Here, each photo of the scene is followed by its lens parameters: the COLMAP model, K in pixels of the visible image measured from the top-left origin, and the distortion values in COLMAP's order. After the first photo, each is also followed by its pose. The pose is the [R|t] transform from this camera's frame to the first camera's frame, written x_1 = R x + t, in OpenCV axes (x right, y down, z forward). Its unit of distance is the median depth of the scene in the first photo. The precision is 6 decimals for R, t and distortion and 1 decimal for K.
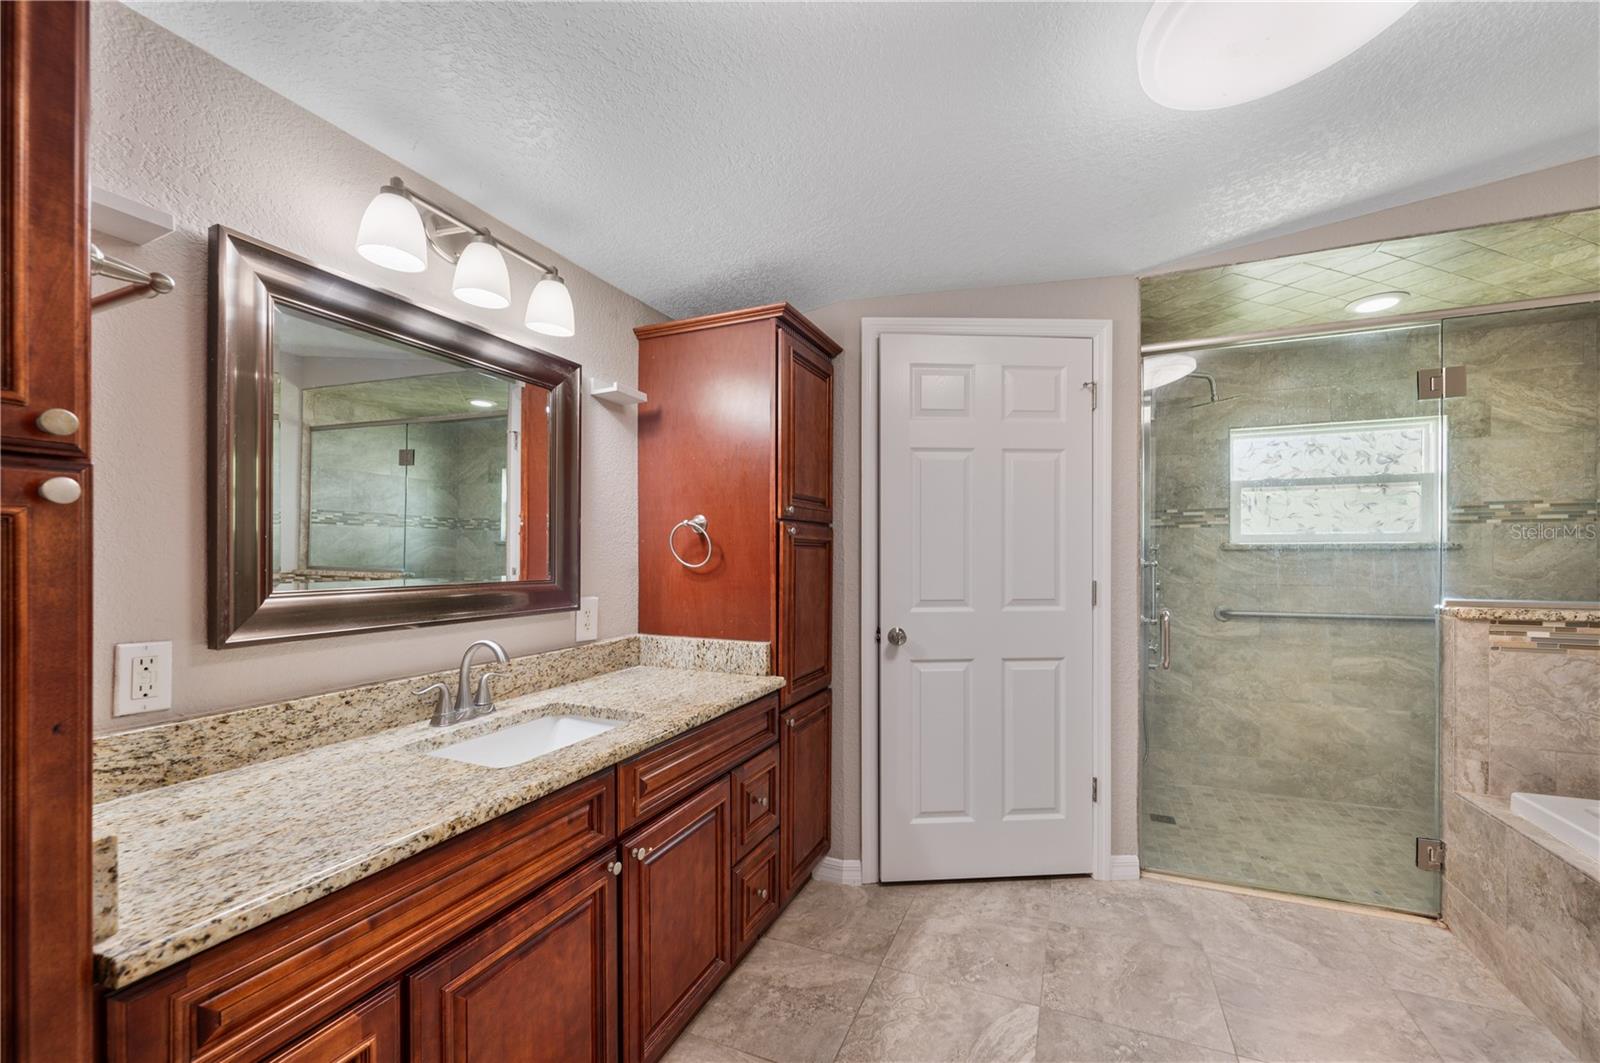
lens RADIAL K [[635.8, 0, 810.2], [0, 635.8, 567.0], [0, 0, 1]] dist [-0.000734, -0.000336]
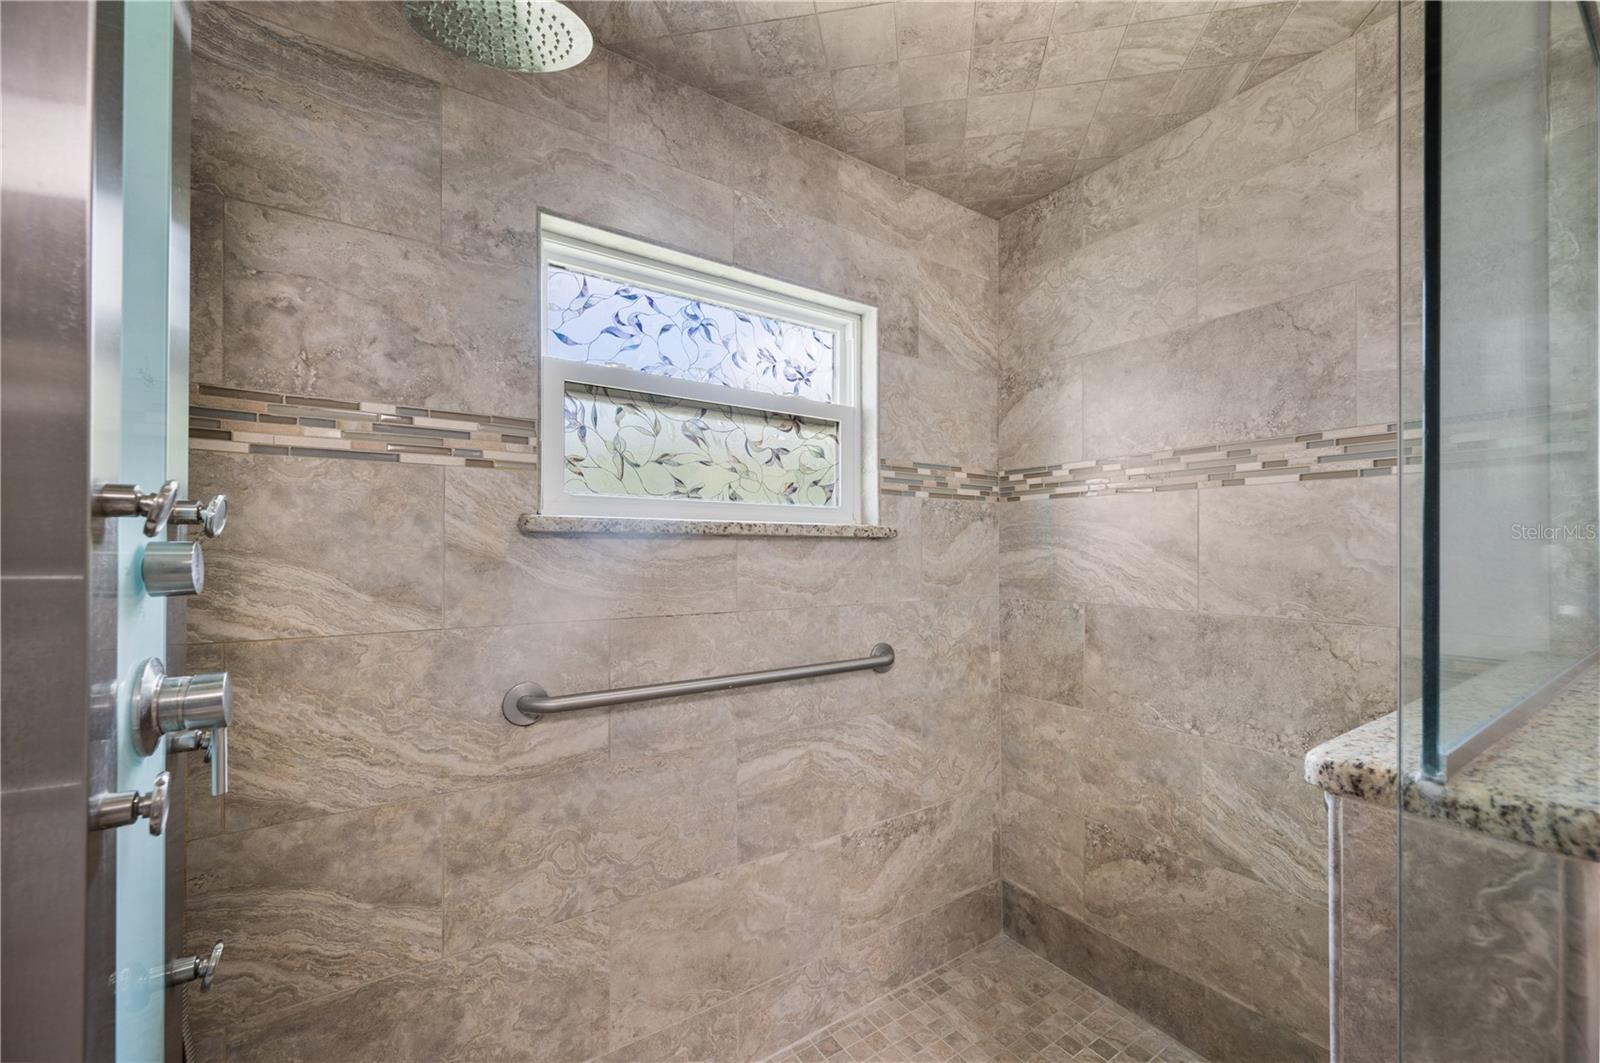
lens RADIAL K [[635.8, 0, 809.1], [0, 635.8, 545.1], [0, 0, 1]] dist [-0.000734, -0.000336]
pose [[0.538201, 0.006671, 0.842790, 0.467880], [0.008466, 0.999875, -0.013321, -0.014112], [-0.842774, 0.014305, 0.538078, 0.723990]]
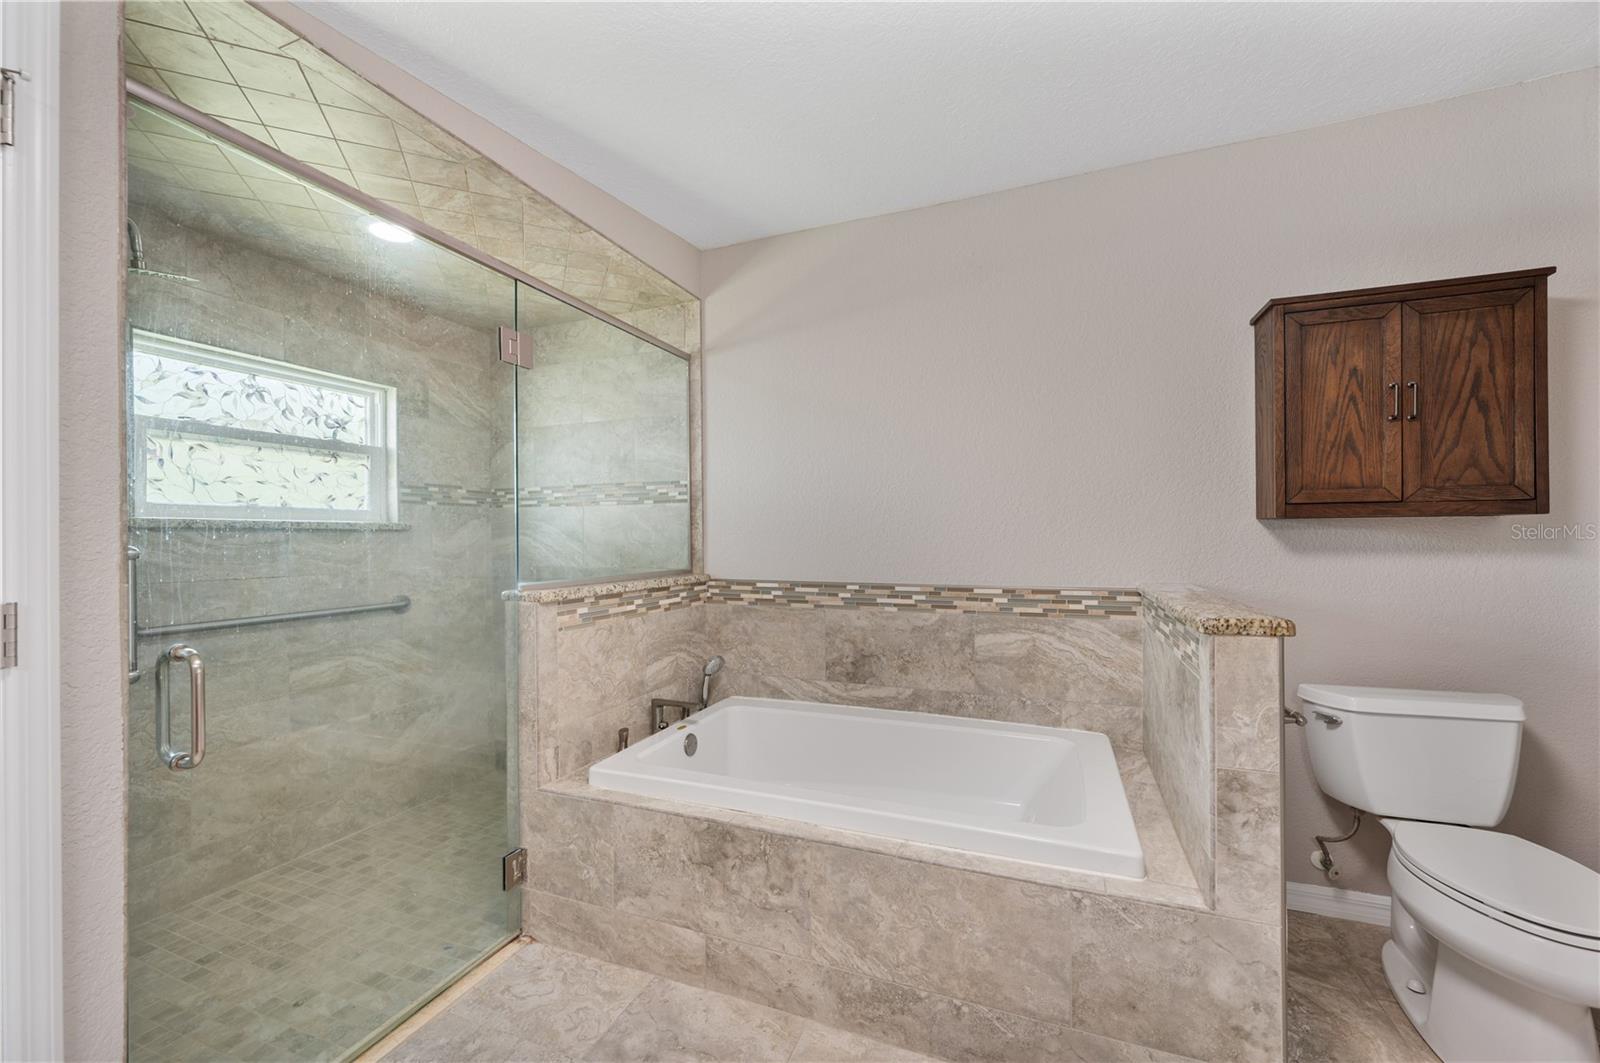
lens RADIAL K [[635.8, 0, 803.2], [0, 635.8, 535.3], [0, 0, 1]] dist [-0.000734, -0.000336]
pose [[-0.025440, 0.003895, 0.999669, 0.044949], [0.018663, 0.999820, -0.003421, -0.006012], [-0.999502, 0.018570, -0.025508, 0.414724]]
